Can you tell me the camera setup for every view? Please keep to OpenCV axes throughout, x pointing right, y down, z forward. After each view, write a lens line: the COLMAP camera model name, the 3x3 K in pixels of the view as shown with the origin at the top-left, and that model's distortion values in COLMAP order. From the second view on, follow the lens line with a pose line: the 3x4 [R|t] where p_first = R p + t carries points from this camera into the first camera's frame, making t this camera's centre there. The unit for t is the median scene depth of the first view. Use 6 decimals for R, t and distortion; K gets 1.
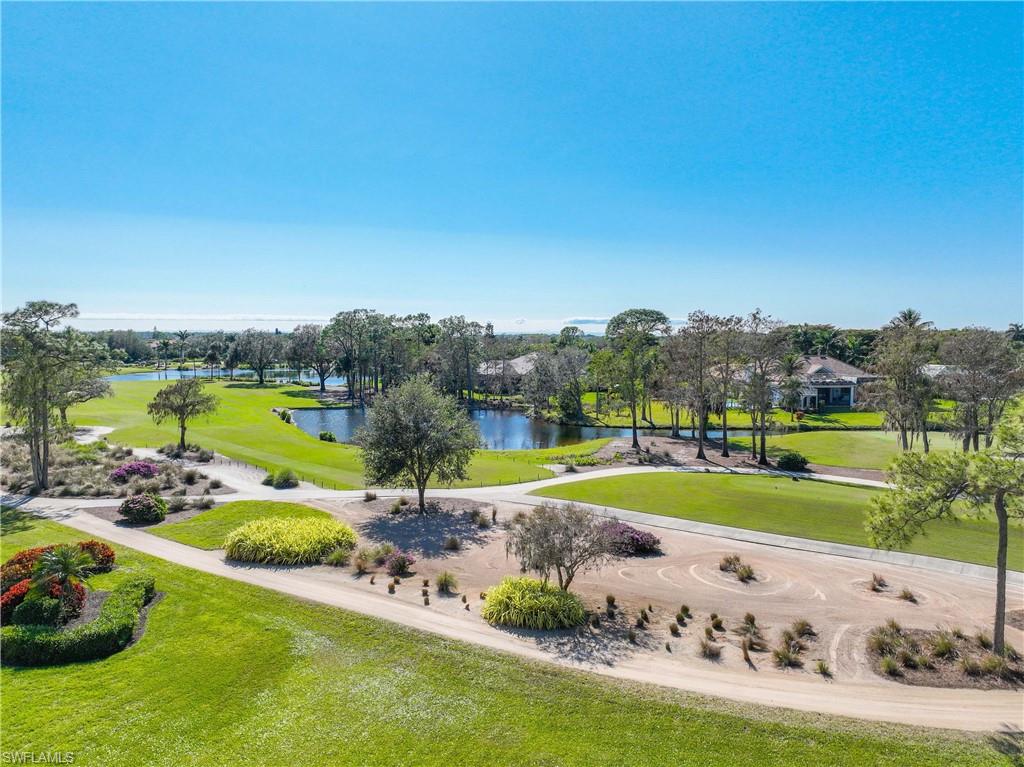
lens RADIAL K [[714.5, 0, 508.0], [0, 714.5, 380.9], [0, 0, 1]] dist [0.025206, 0.001358]
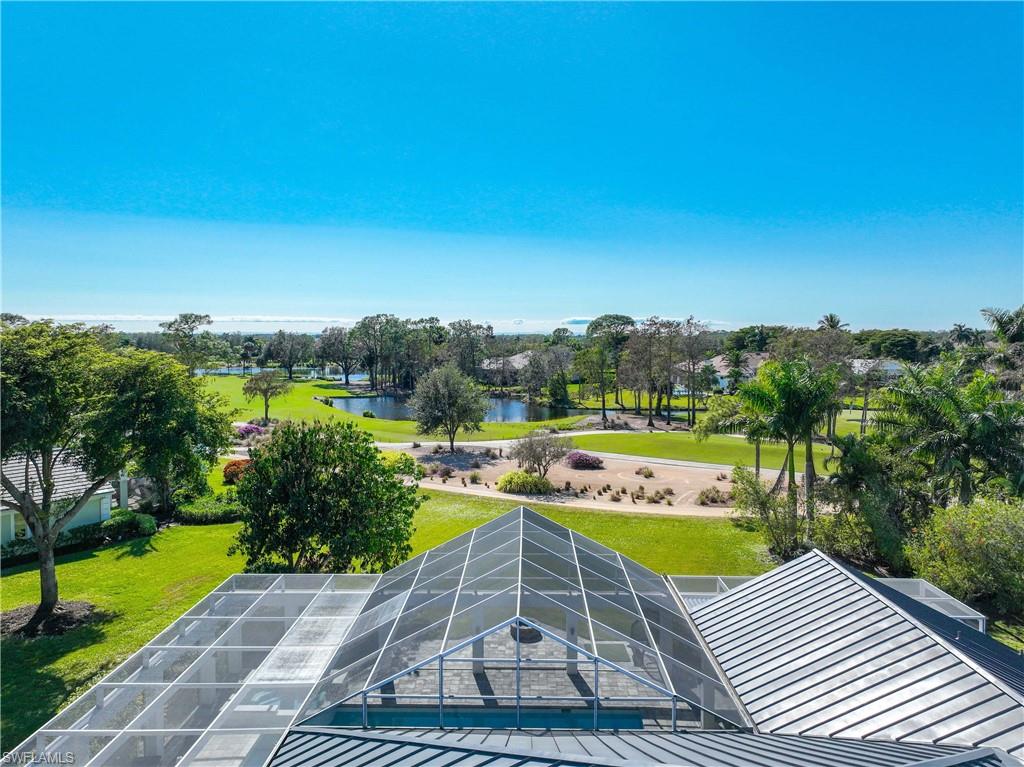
lens RADIAL K [[714.5, 0, 510.7], [0, 714.5, 381.1], [0, 0, 1]] dist [0.025206, 0.001358]
pose [[0.999967, -0.003745, 0.007161, -0.003712], [0.003748, 0.999993, -0.000391, 0.015536], [-0.007159, 0.000418, 0.999974, -0.245401]]
